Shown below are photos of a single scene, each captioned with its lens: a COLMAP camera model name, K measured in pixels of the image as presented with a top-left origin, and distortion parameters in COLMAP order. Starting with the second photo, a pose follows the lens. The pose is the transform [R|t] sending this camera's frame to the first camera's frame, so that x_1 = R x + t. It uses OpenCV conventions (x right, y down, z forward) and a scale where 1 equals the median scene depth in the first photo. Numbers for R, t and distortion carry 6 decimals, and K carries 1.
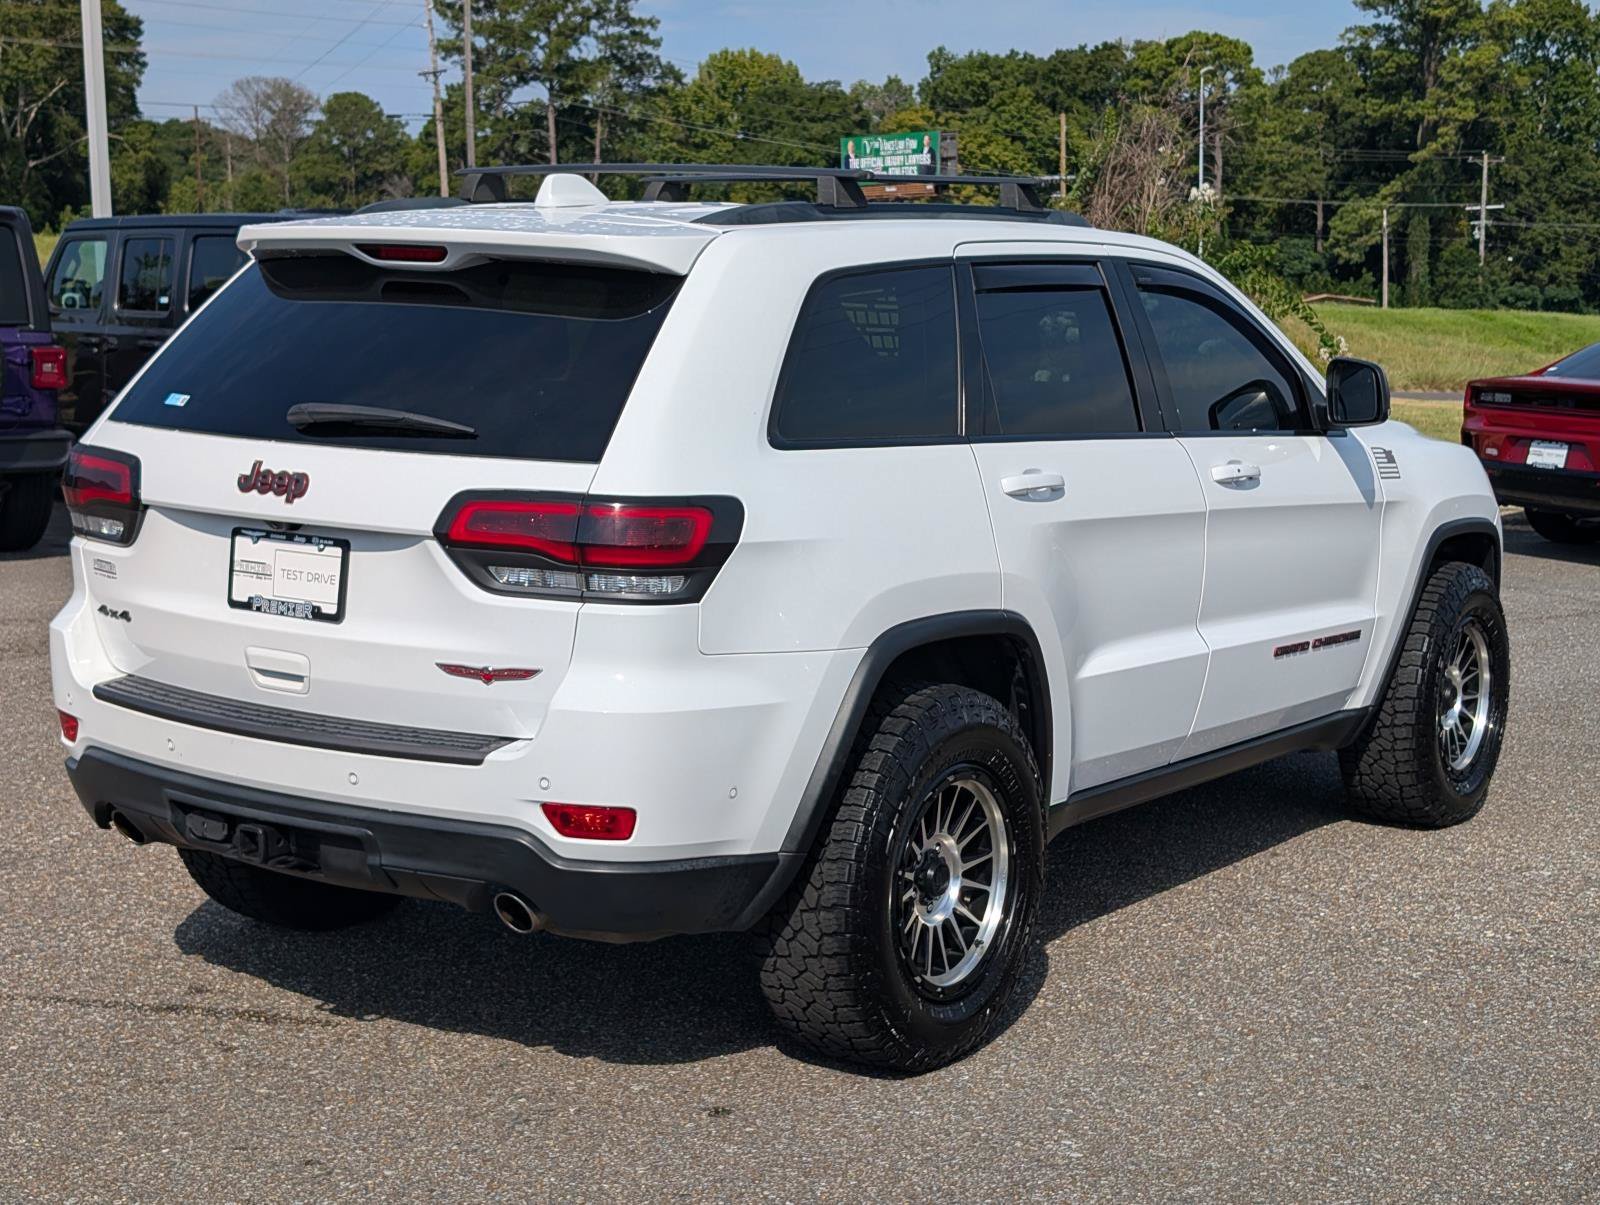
lens RADIAL K [[2455.7, 0, 800.0], [0, 2455.7, 602.5], [0, 0, 1]] dist [0.197181, -0.799997]
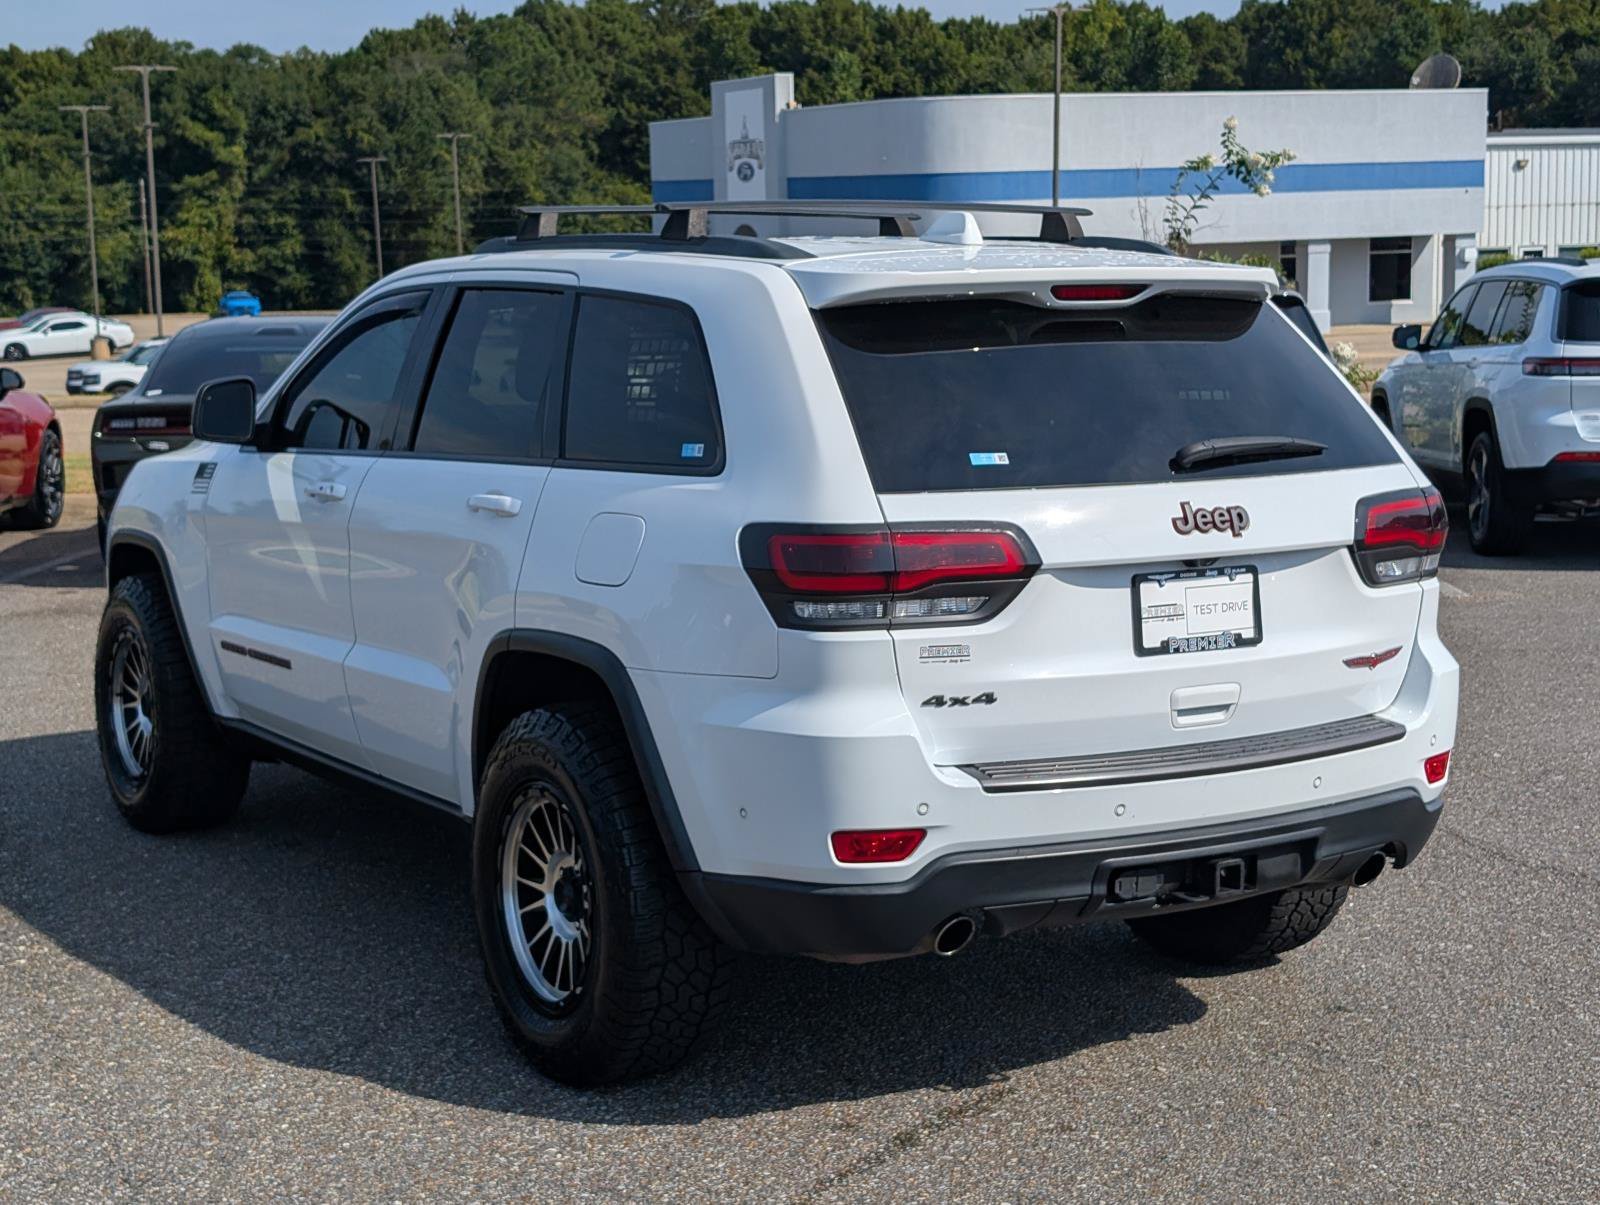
lens RADIAL K [[2455.7, 0, 800.0], [0, 2455.7, 602.5], [0, 0, 1]] dist [0.197181, -0.799997]
pose [[0.403870, -0.140328, 0.903990, -1.197749], [0.141662, 0.985839, 0.089744, -0.129569], [-0.903782, 0.091816, 0.418029, 0.731637]]
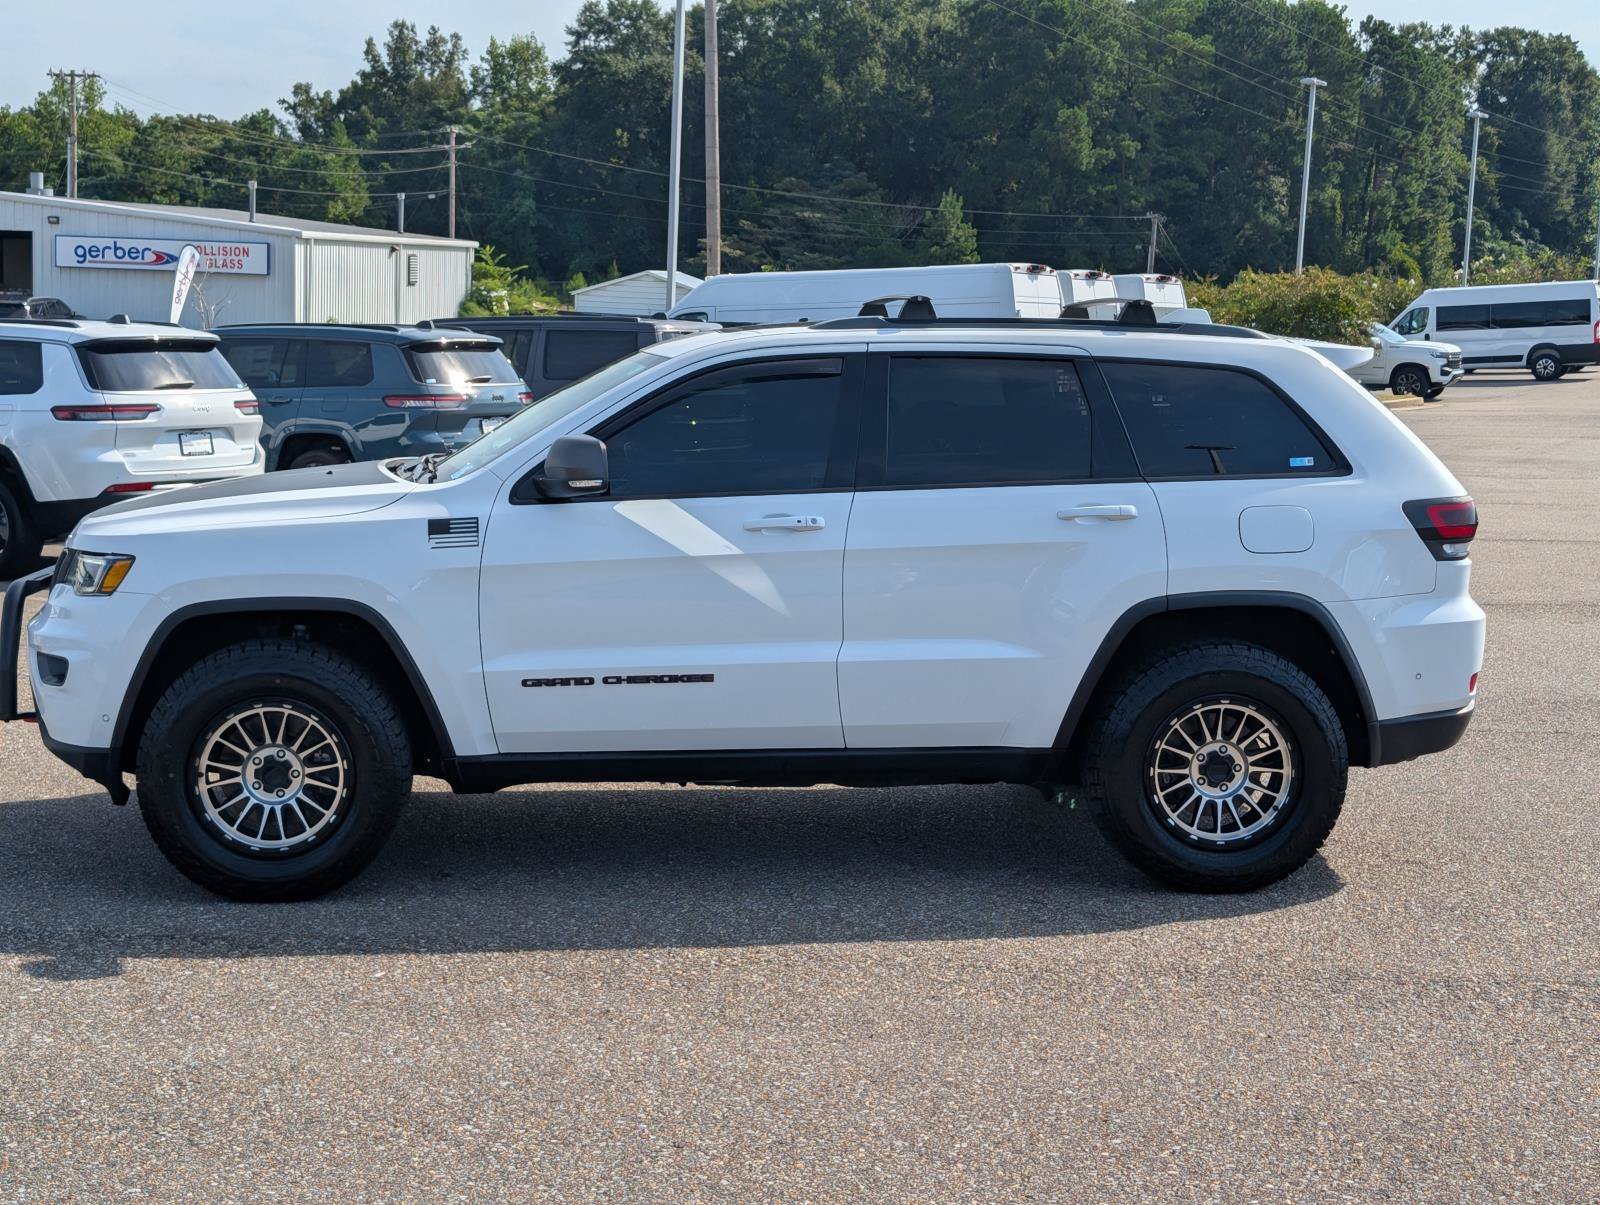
lens RADIAL K [[2455.7, 0, 800.0], [0, 2455.7, 602.5], [0, 0, 1]] dist [0.197181, -0.799997]
pose [[-0.635452, -0.111954, 0.763981, -1.303851], [0.083525, 0.973660, 0.212153, -0.368430], [-0.767609, 0.198625, -0.609364, 2.327627]]
